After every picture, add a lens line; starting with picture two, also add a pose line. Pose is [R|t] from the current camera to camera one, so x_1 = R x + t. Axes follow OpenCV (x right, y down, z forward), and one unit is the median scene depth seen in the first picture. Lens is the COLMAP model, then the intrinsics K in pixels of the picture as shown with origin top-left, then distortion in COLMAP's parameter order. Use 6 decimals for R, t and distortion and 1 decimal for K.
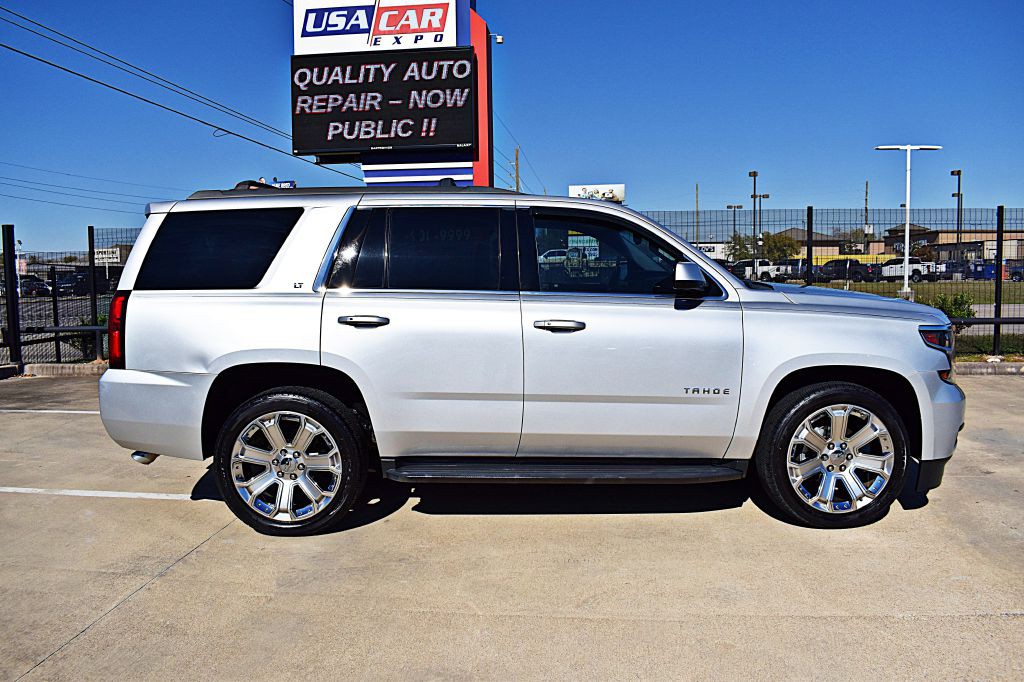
lens RADIAL K [[794.9, 0, 508.2], [0, 794.9, 337.1], [0, 0, 1]] dist [-0.096002, 0.014636]
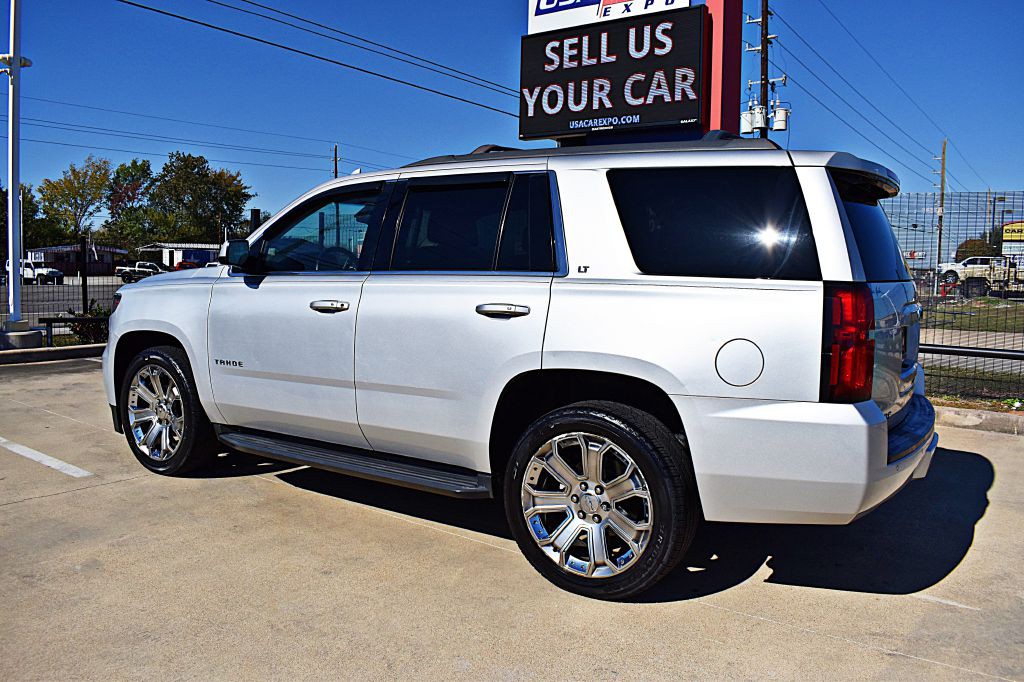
lens RADIAL K [[794.9, 0, 508.2], [0, 794.9, 337.1], [0, 0, 1]] dist [-0.096002, 0.014636]
pose [[0.861561, 0.077760, -0.501663, 0.219777], [-0.078100, 0.996737, 0.020371, -0.010875], [0.501611, 0.021629, 0.864823, 0.167586]]
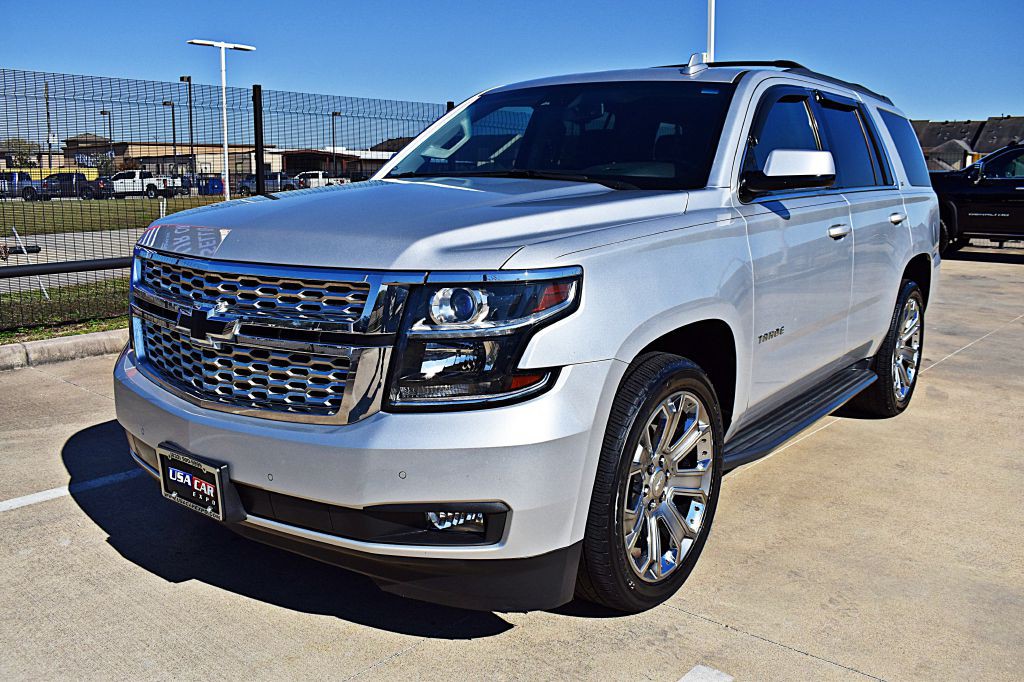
lens RADIAL K [[877.0, 0, 512.0], [0, 877.0, 341.0], [0, 0, 1]] dist [-0.082146, 0.008549]
pose [[0.575973, -0.133246, 0.806537, -0.310516], [0.058956, 0.990828, 0.121589, -0.016666], [-0.815340, -0.022482, 0.578546, 0.320185]]
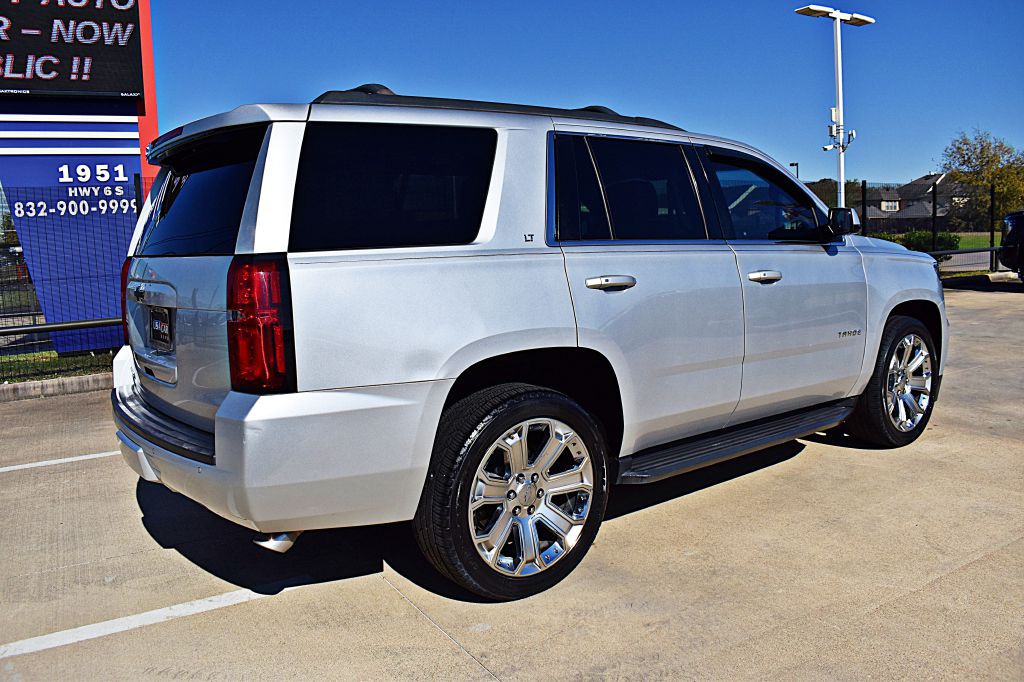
lens RADIAL K [[791.8, 0, 508.0], [0, 791.8, 335.7], [0, 0, 1]] dist [-0.091412, 0.010158]
pose [[0.798331, -0.094687, 0.594728, -0.234510], [0.082839, 0.995441, 0.047285, -0.004605], [-0.596494, 0.011518, 0.802535, 0.148853]]
